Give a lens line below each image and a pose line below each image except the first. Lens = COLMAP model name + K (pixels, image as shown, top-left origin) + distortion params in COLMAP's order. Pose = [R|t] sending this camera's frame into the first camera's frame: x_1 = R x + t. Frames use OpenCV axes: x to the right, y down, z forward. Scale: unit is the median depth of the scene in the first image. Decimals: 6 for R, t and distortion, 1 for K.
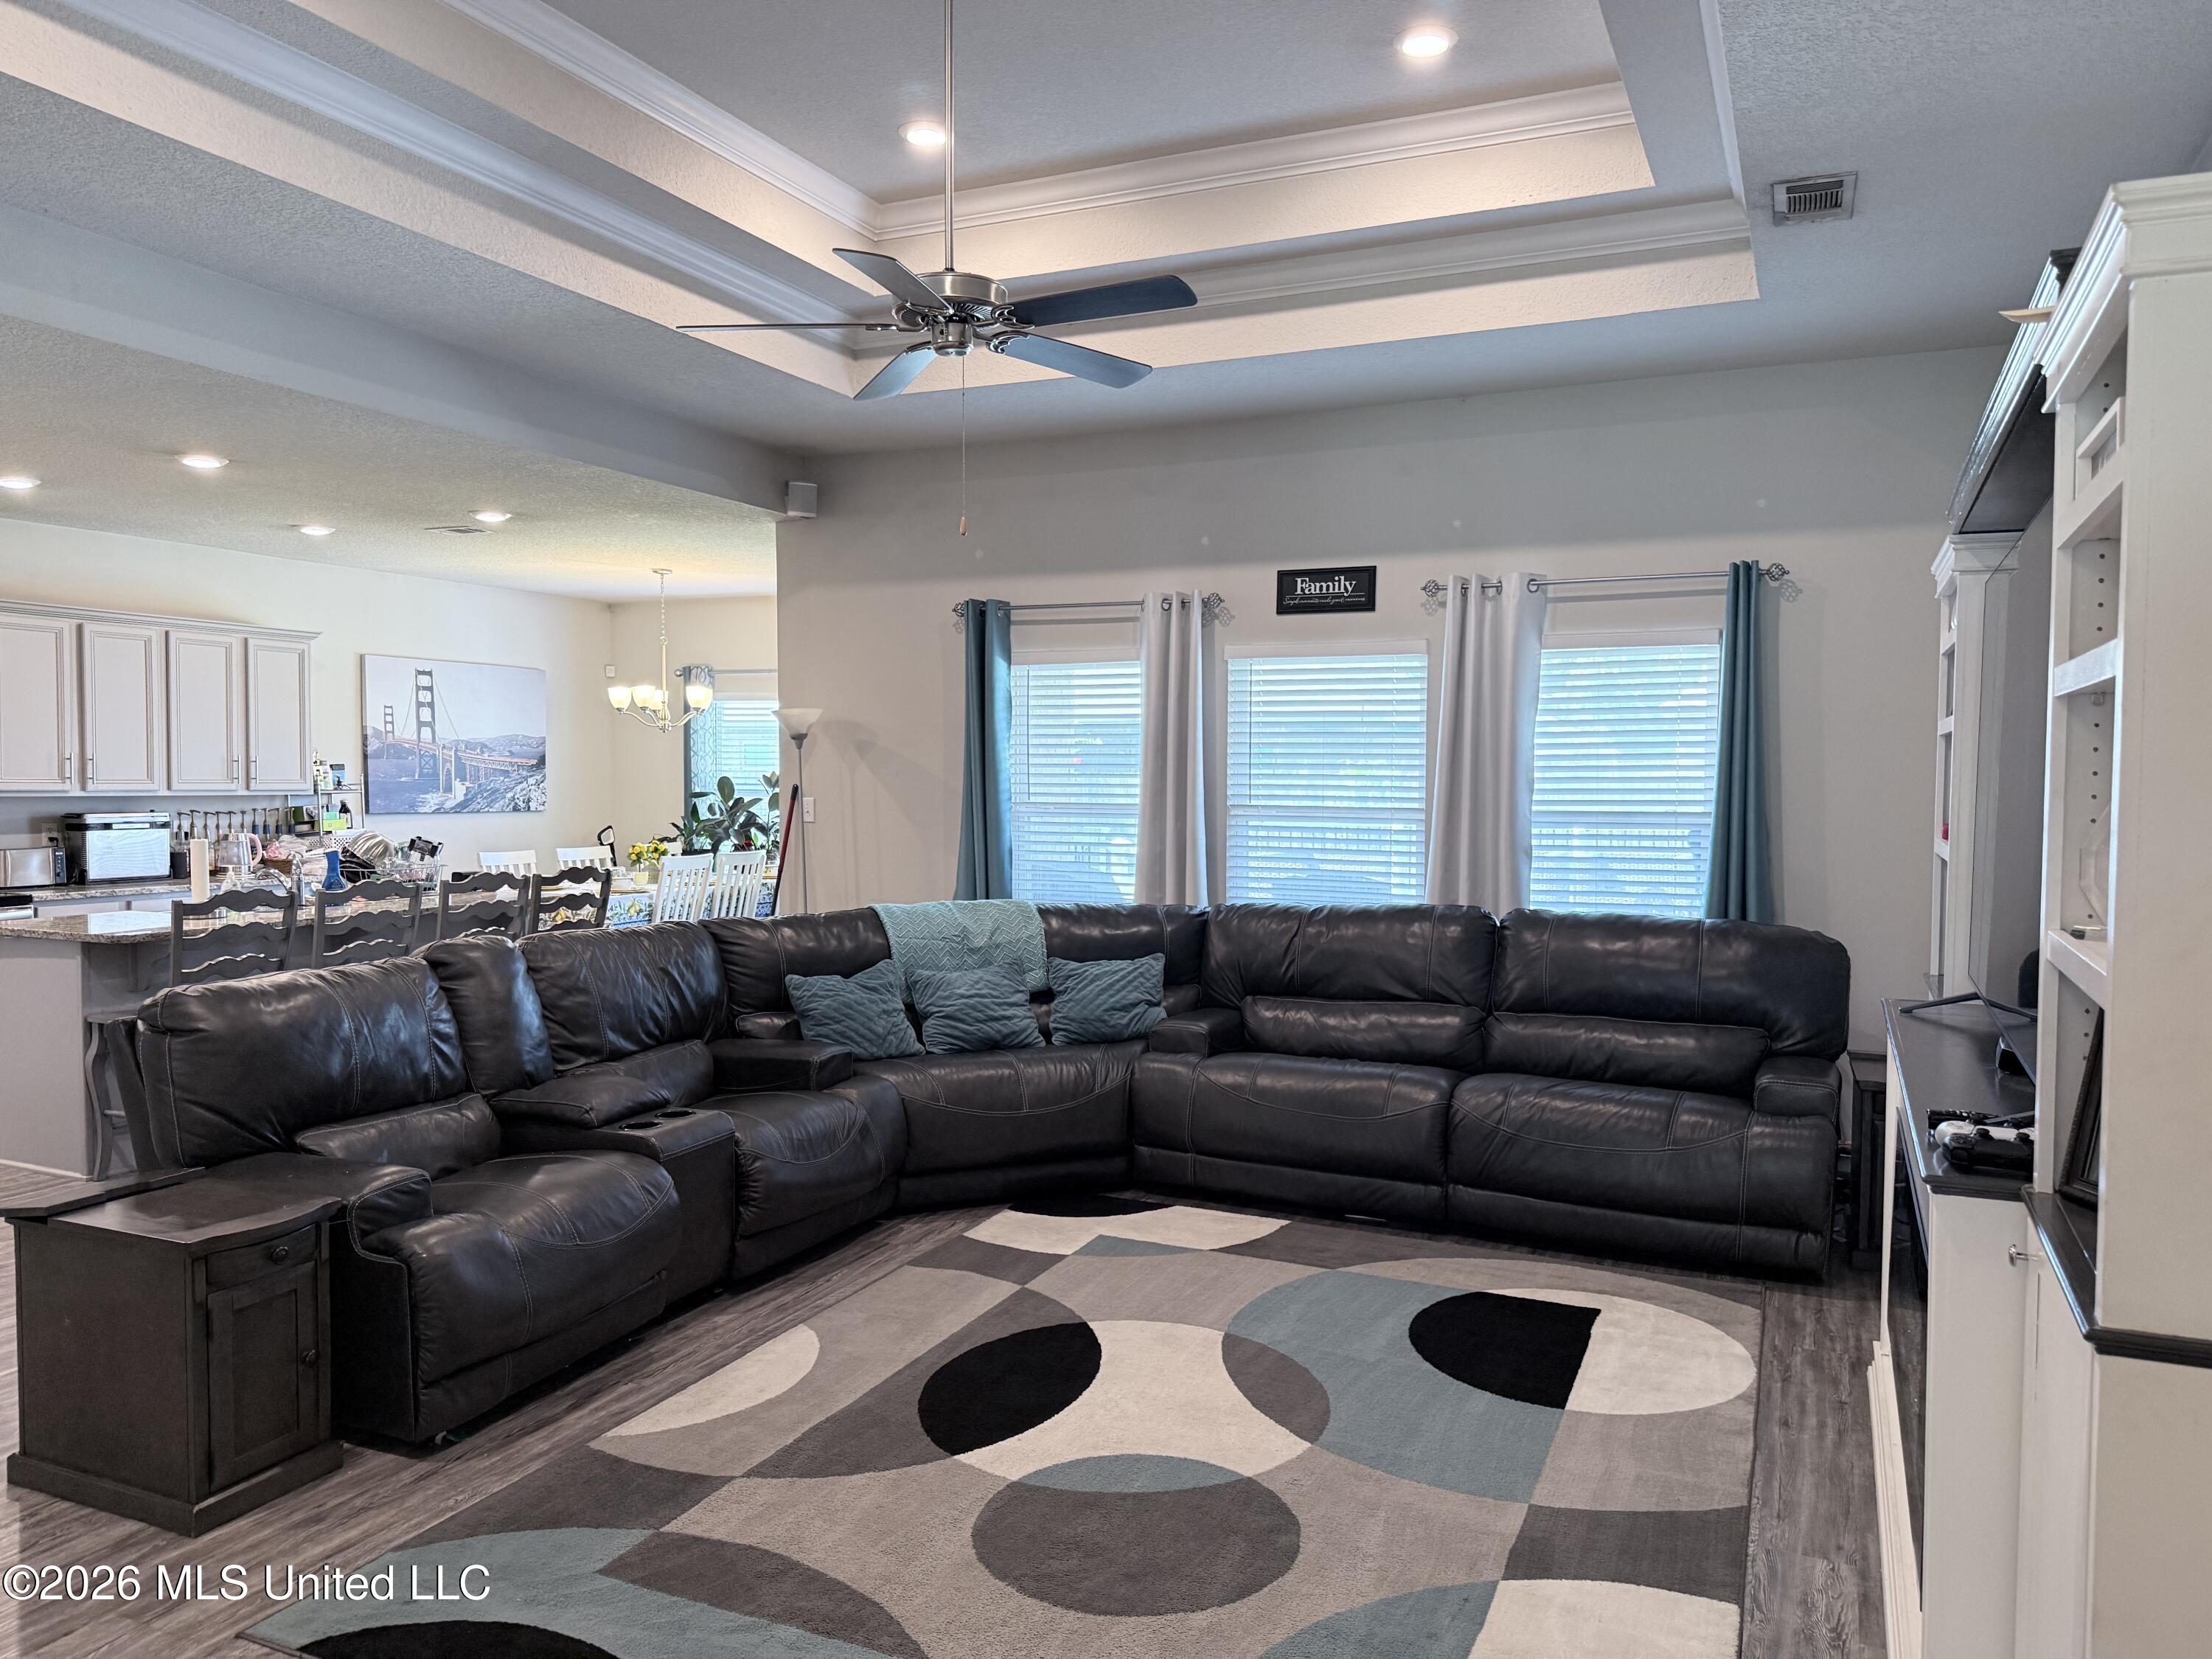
lens RADIAL K [[1556.7, 0, 1106.0], [0, 1556.7, 829.5], [0, 0, 1]] dist [0.080586, -0.095909]
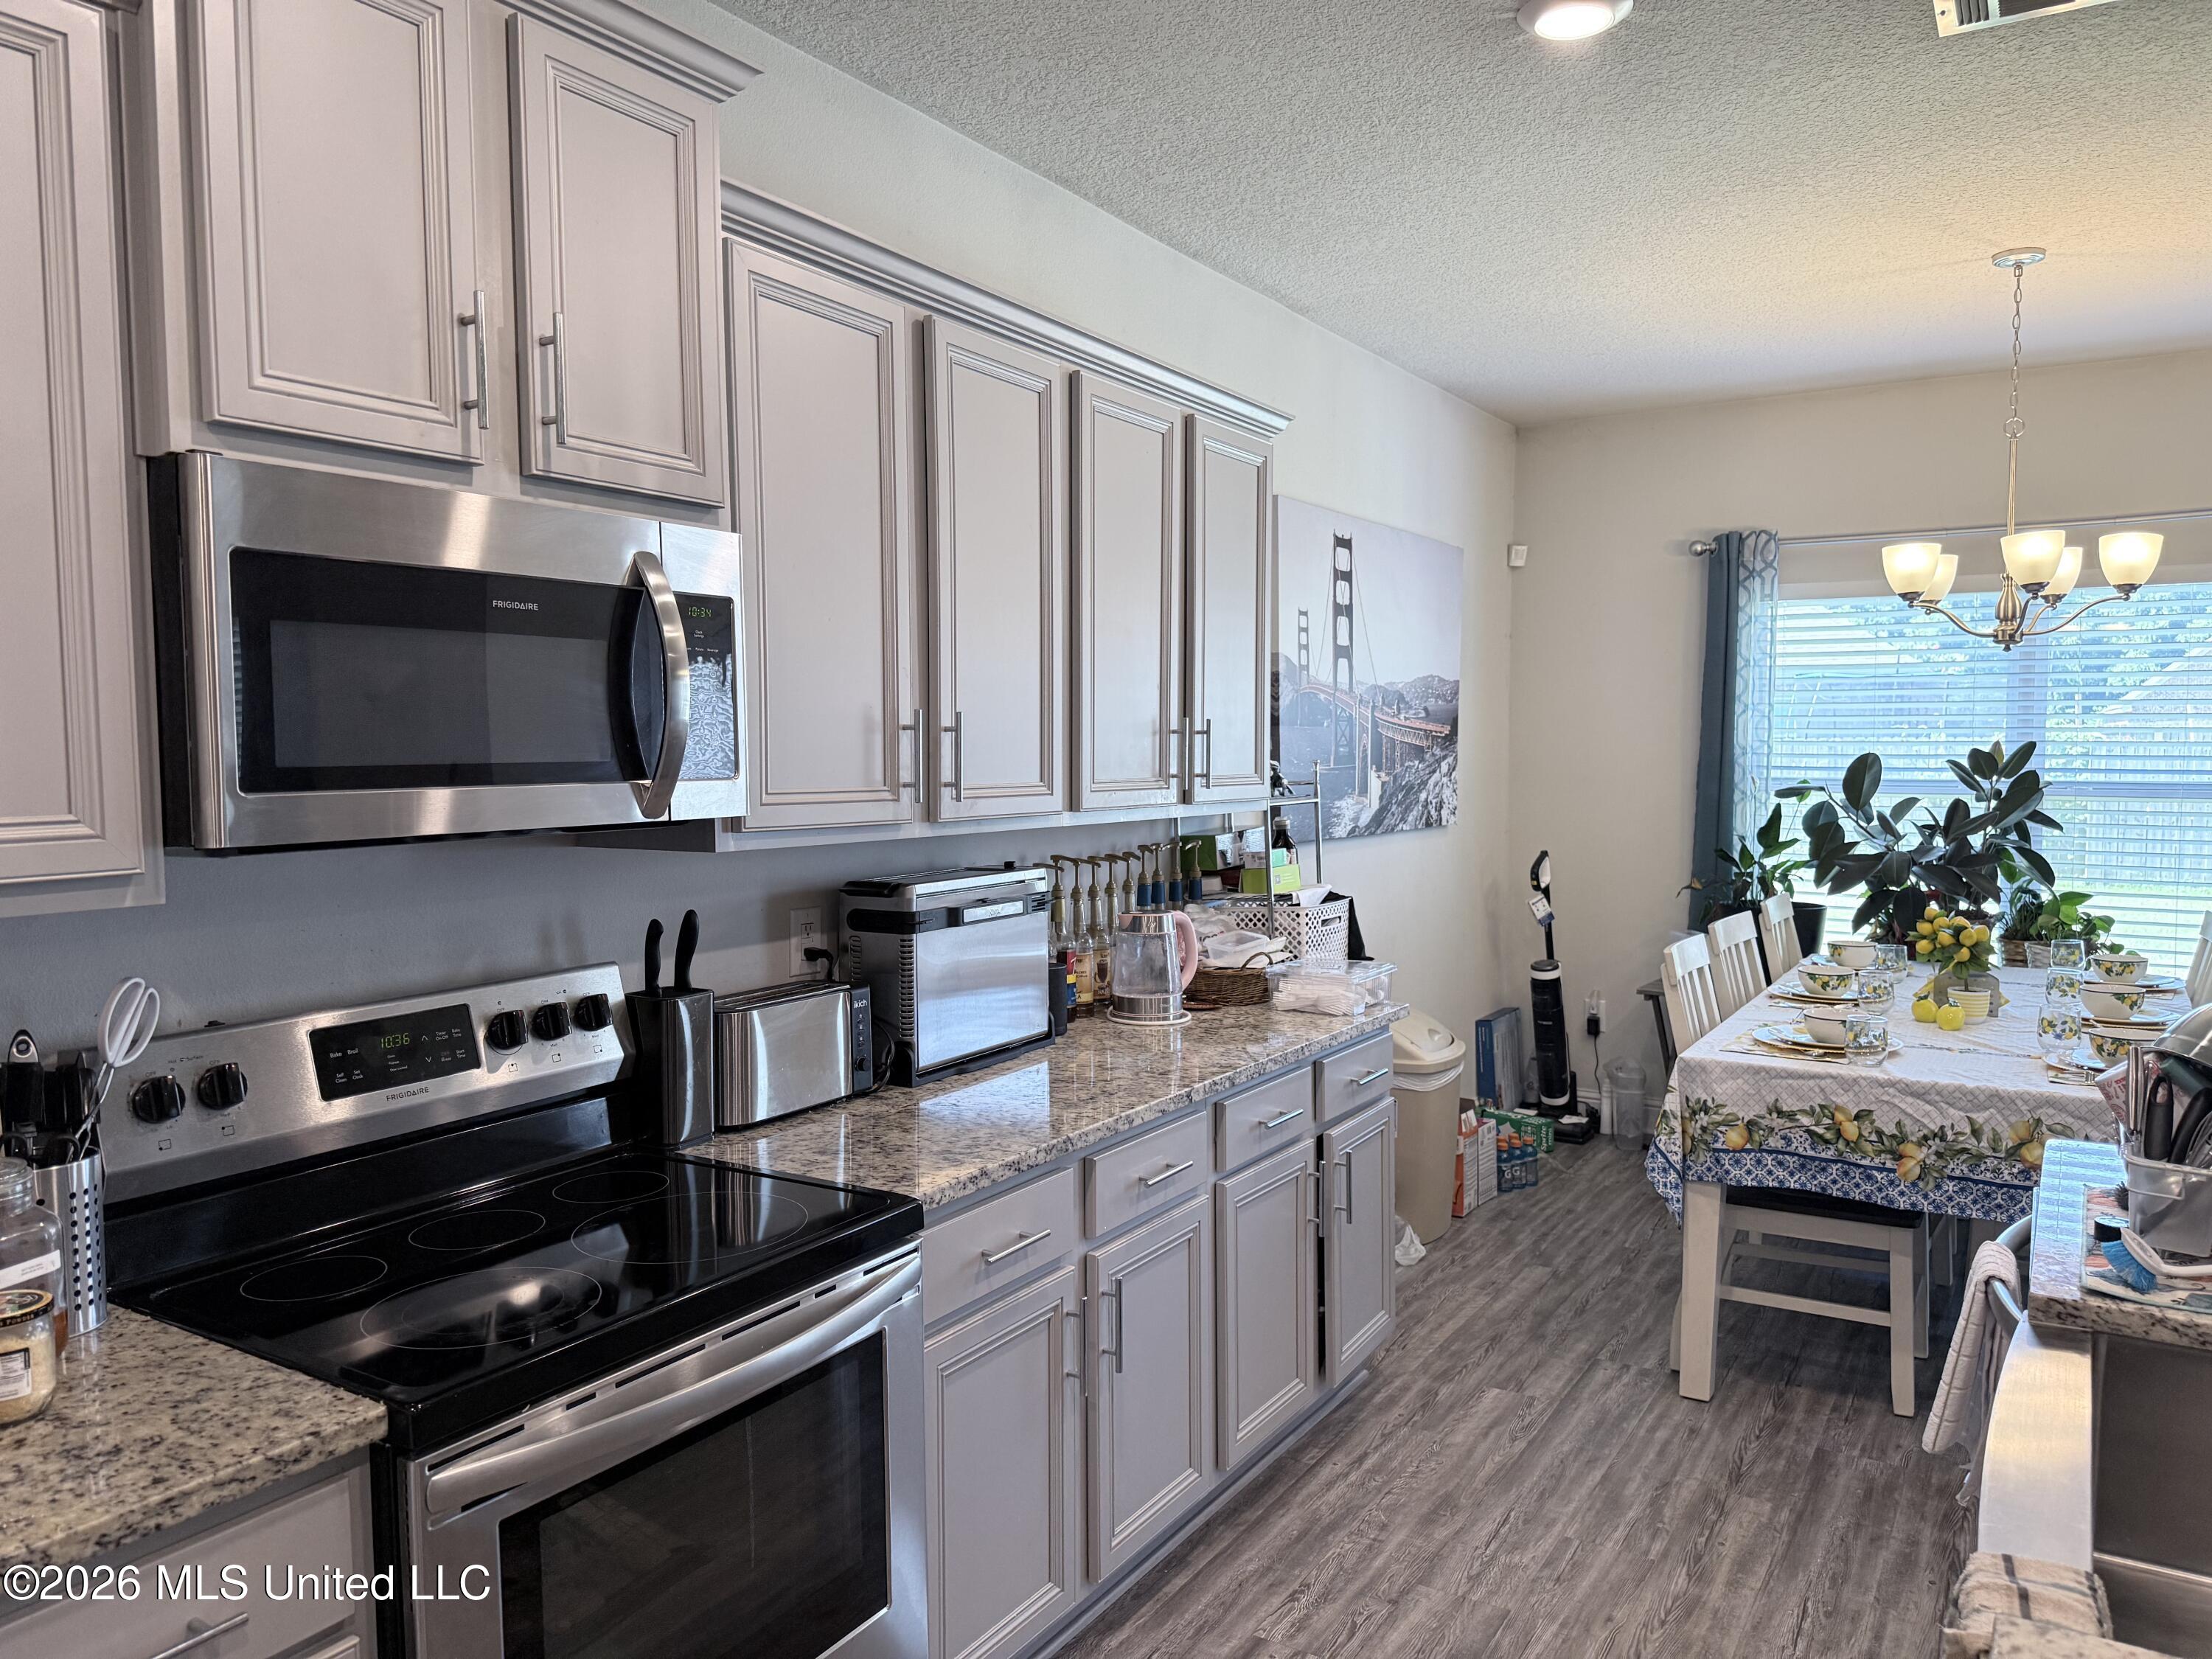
lens RADIAL K [[1556.7, 0, 1106.0], [0, 1556.7, 829.5], [0, 0, 1]] dist [0.080586, -0.095909]
pose [[0.990142, -0.009336, -0.139757, -0.250268], [0.011599, 0.999814, 0.015382, -0.012228], [0.139587, -0.016851, 0.990066, 0.299346]]
